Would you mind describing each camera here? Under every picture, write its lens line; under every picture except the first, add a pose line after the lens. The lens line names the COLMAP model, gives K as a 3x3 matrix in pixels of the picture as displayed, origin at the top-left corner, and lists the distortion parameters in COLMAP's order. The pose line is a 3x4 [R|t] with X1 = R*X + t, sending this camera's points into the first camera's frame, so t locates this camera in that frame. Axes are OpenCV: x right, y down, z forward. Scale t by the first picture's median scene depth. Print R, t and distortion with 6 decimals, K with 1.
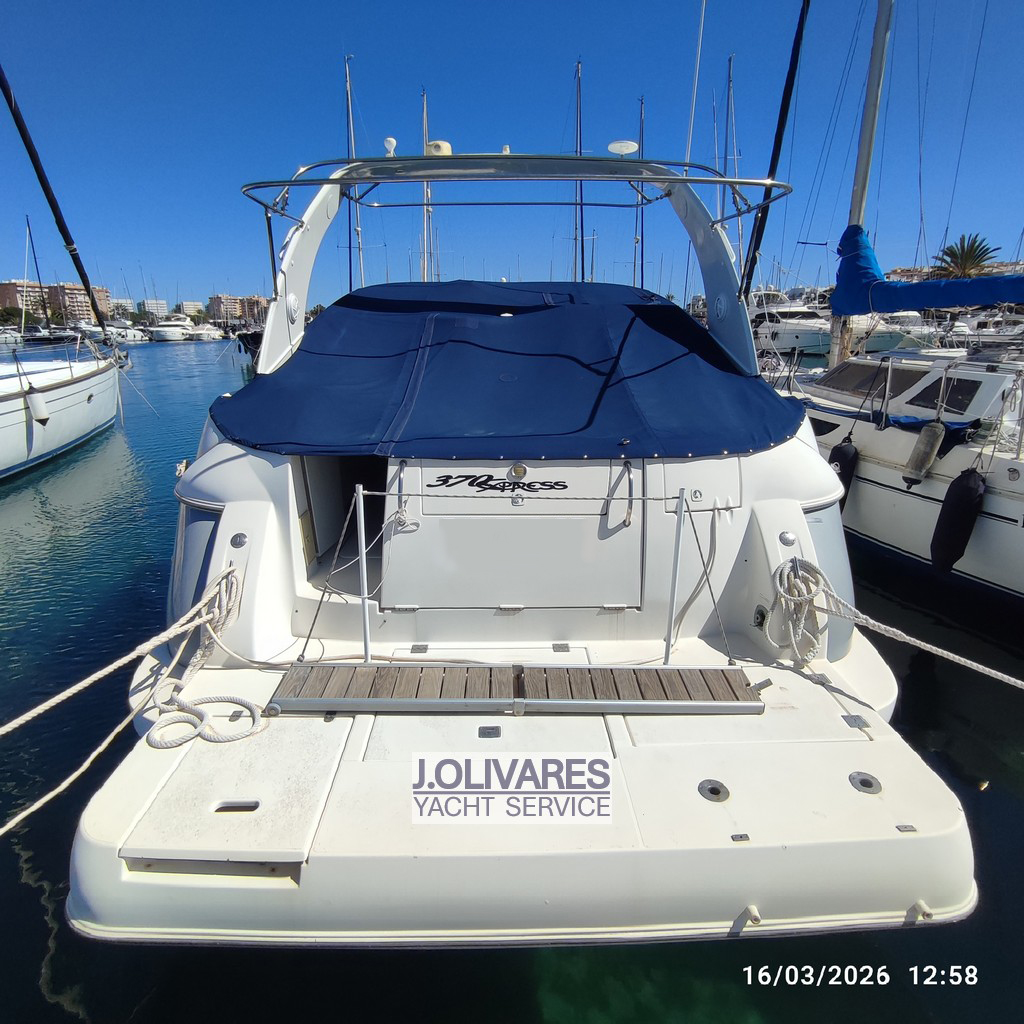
lens RADIAL K [[616.1, 0, 509.8], [0, 616.1, 517.0], [0, 0, 1]] dist [-0.037094, 0.017971]
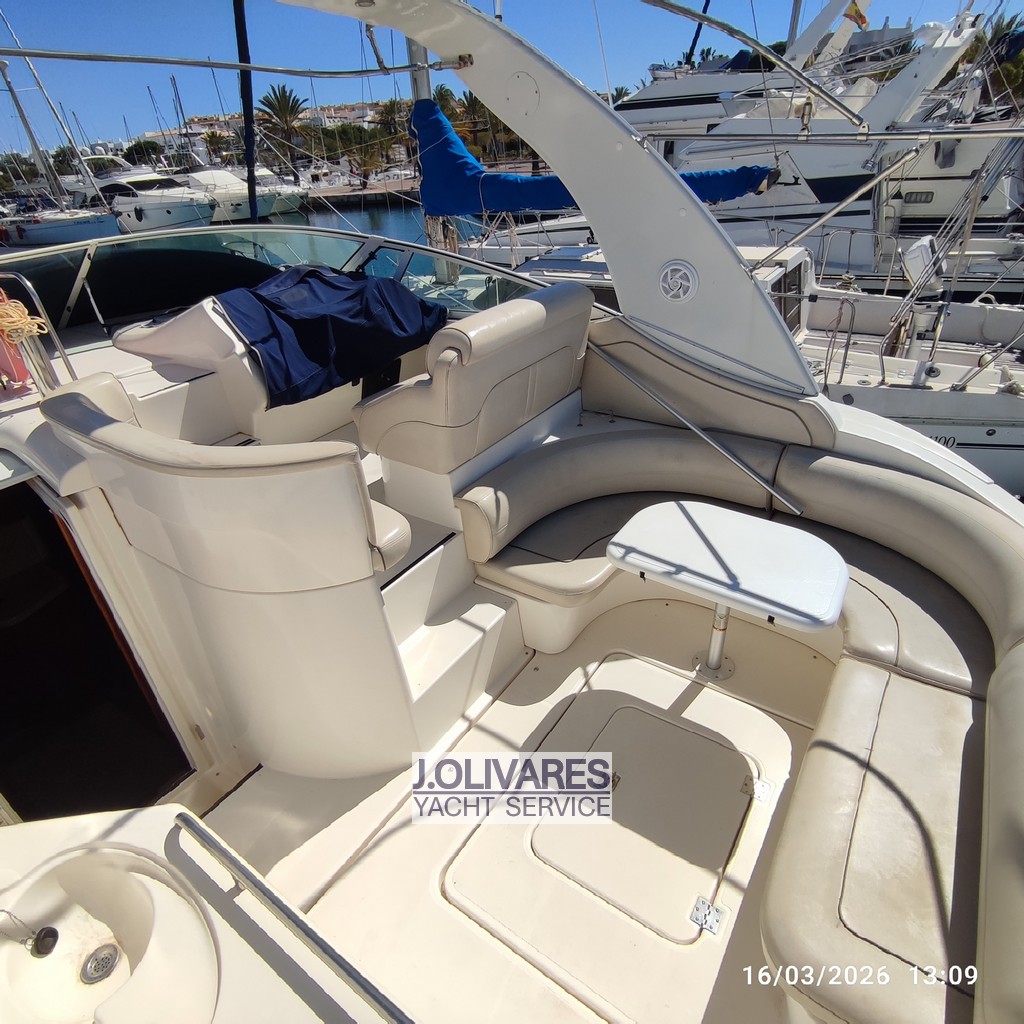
lens RADIAL K [[616.1, 0, 505.2], [0, 616.1, 518.4], [0, 0, 1]] dist [-0.037094, 0.017971]
pose [[0.580230, -0.445164, 0.682028, -0.025738], [0.301942, 0.895308, 0.327498, -0.029207], [-0.756415, 0.015909, 0.653898, 0.054019]]
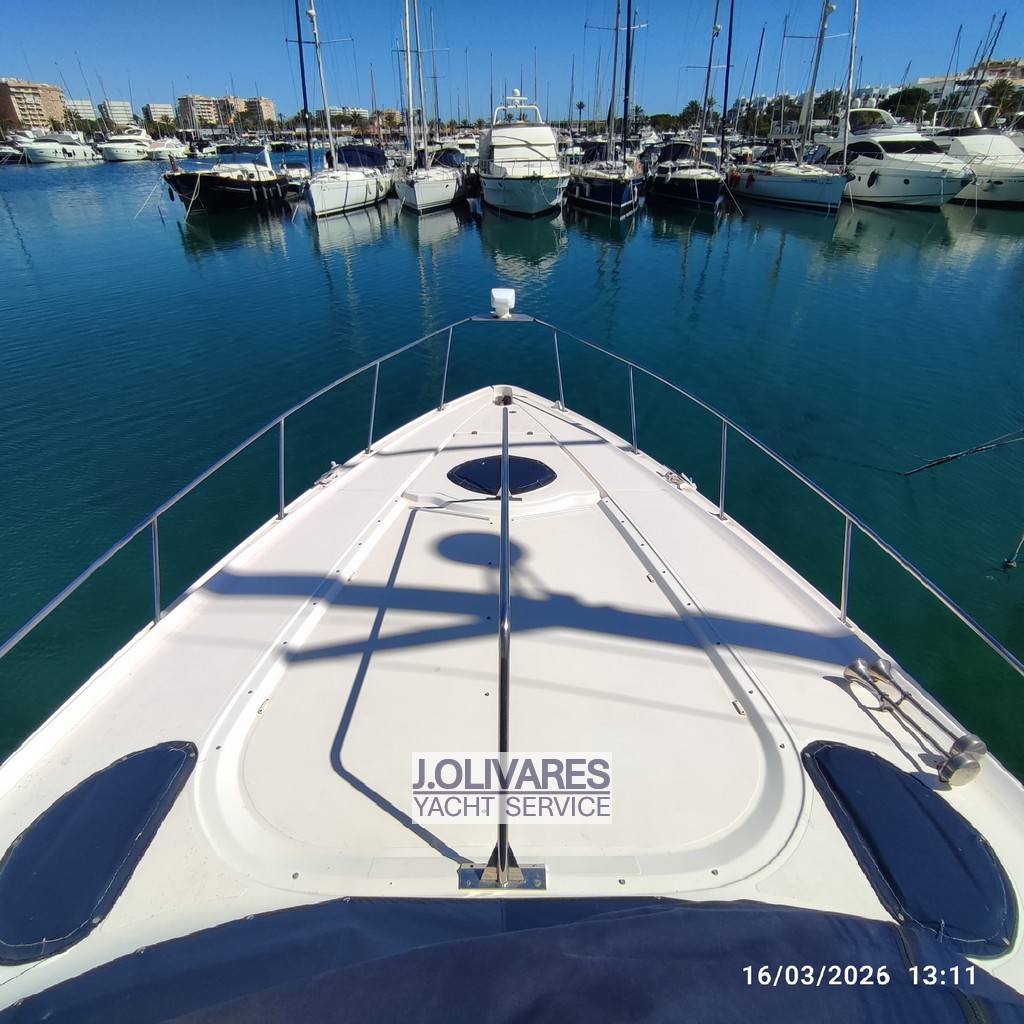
lens RADIAL K [[616.1, 0, 504.9], [0, 616.1, 513.5], [0, 0, 1]] dist [-0.037094, 0.017971]
pose [[0.999791, 0.012729, -0.016002, -0.002905], [-0.008264, 0.967388, 0.253164, -0.060892], [0.018702, -0.252979, 0.967291, 0.122481]]
